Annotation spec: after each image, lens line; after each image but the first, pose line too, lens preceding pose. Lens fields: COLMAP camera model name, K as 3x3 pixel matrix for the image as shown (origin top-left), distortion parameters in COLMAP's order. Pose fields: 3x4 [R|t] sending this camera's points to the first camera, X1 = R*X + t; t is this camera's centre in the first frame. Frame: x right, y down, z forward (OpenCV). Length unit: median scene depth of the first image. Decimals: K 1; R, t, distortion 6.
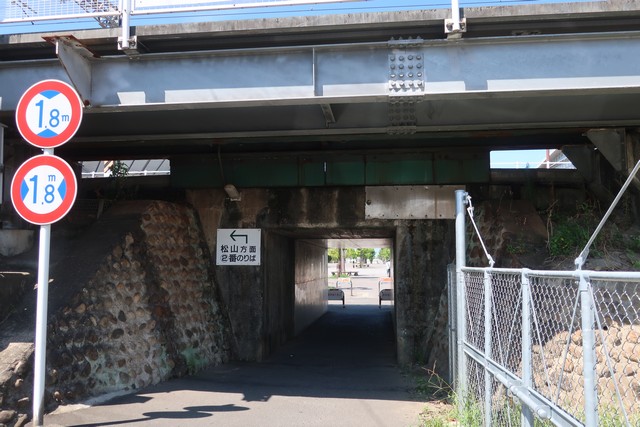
lens RADIAL K [[564.8, 0, 319.0], [0, 564.8, 212.9], [0, 0, 1]] dist [-0.020550, -0.000591]
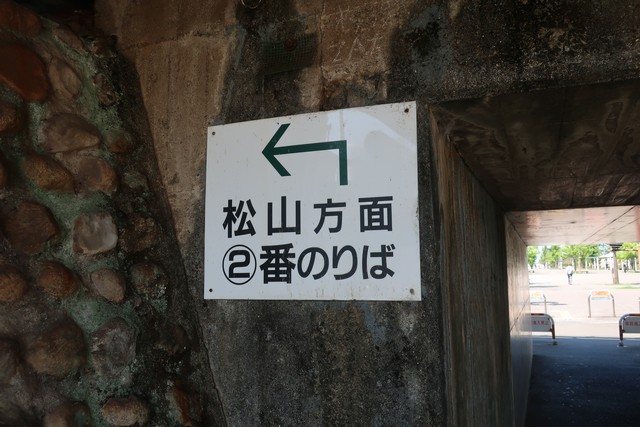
lens RADIAL K [[564.8, 0, 320.9], [0, 564.8, 213.9], [0, 0, 1]] dist [-0.020550, -0.000591]
pose [[0.965083, -0.040764, -0.258754, -0.100998], [0.037834, 0.999151, -0.016294, 0.077366], [0.259199, 0.005935, 0.965806, 0.946873]]
